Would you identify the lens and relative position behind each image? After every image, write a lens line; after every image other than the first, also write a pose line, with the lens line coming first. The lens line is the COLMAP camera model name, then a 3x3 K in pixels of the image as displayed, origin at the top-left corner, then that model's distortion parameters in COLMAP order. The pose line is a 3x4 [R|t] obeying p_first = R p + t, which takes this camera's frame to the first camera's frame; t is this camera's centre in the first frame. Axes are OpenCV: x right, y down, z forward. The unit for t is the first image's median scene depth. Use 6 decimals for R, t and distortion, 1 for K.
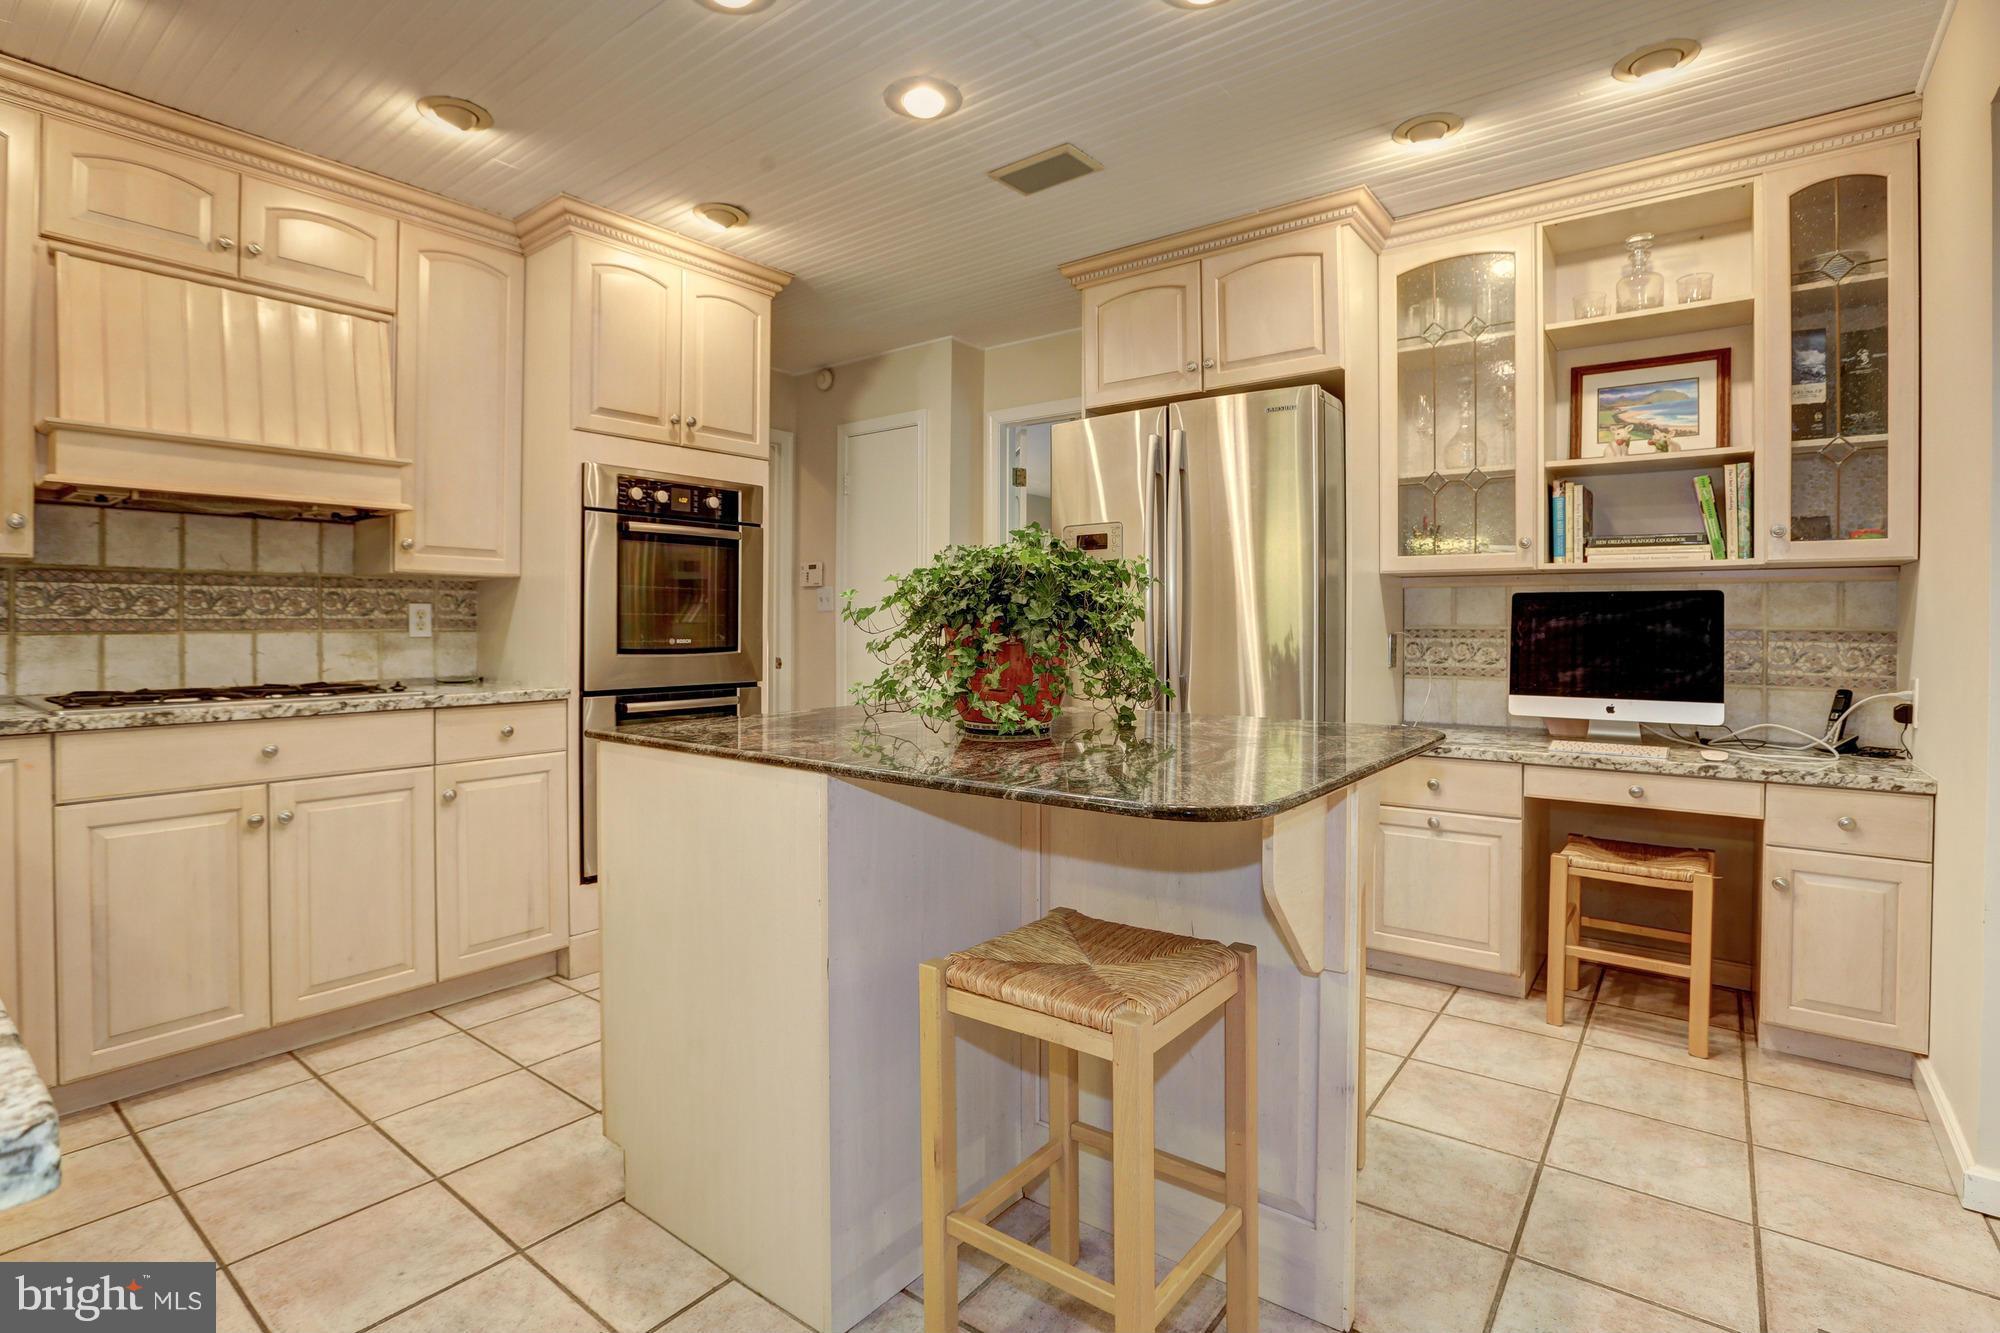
lens RADIAL K [[939.5, 0, 998.9], [0, 939.5, 616.4], [0, 0, 1]] dist [-0.051087, 0.023643]
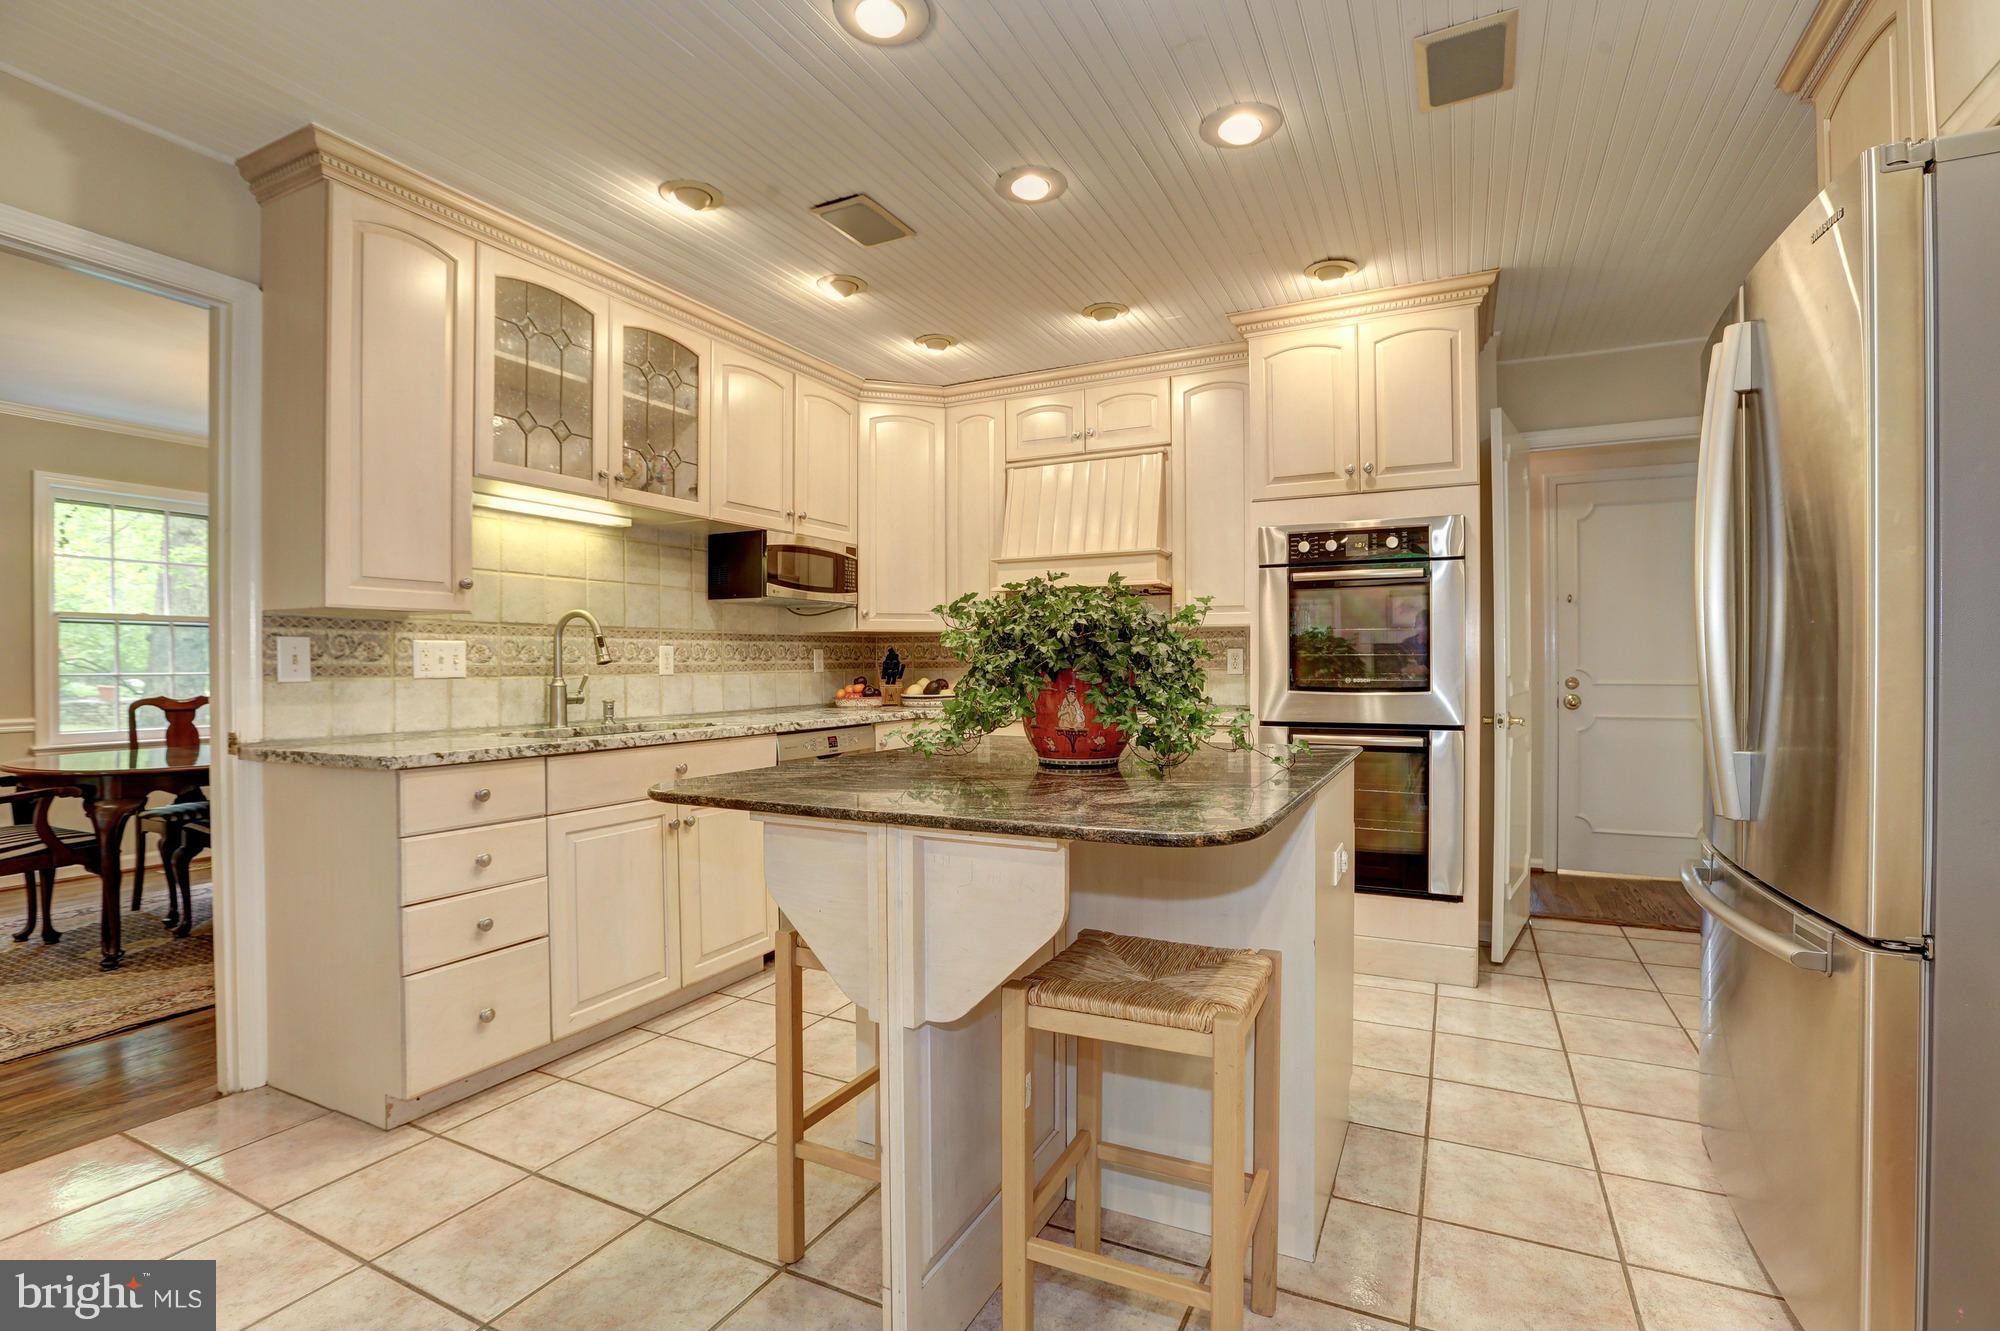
lens RADIAL K [[914.1, 0, 1001.9], [0, 914.1, 654.6], [0, 0, 1]] dist [-0.062778, 0.034863]
pose [[0.211118, -0.011920, -0.977388, 0.606748], [0.009335, 0.999905, -0.010179, 0.004890], [0.977416, -0.006975, 0.211209, 0.427267]]
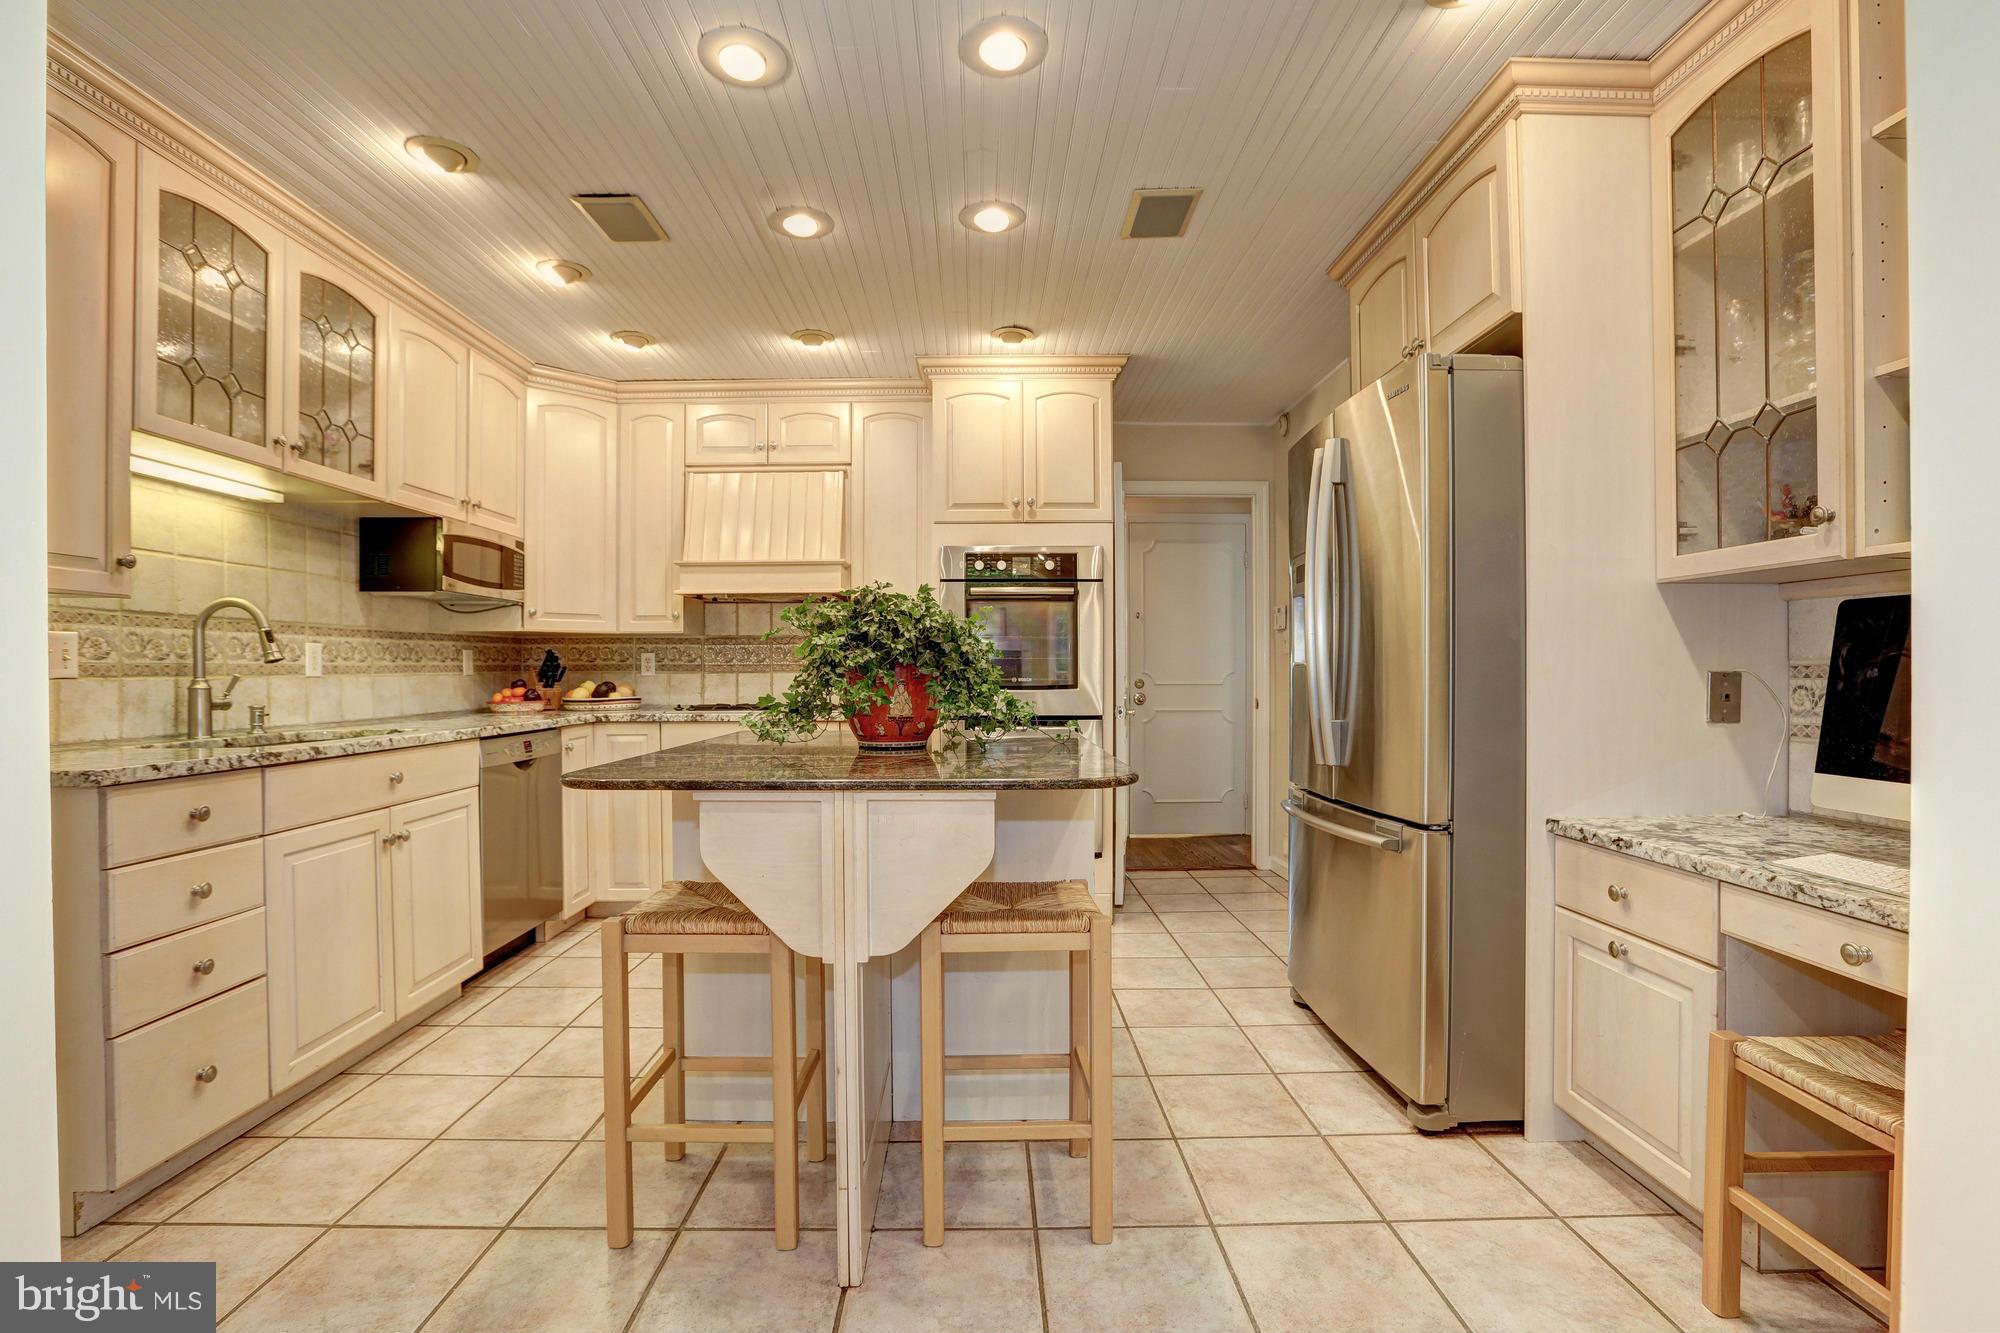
lens RADIAL K [[913.5, 0, 989.5], [0, 913.5, 656.9], [0, 0, 1]] dist [-0.056619, 0.021316]
pose [[0.631908, -0.015024, -0.774898, 0.617802], [0.008677, 0.999887, -0.012310, 0.011843], [0.774995, 0.001055, 0.631966, 0.212604]]
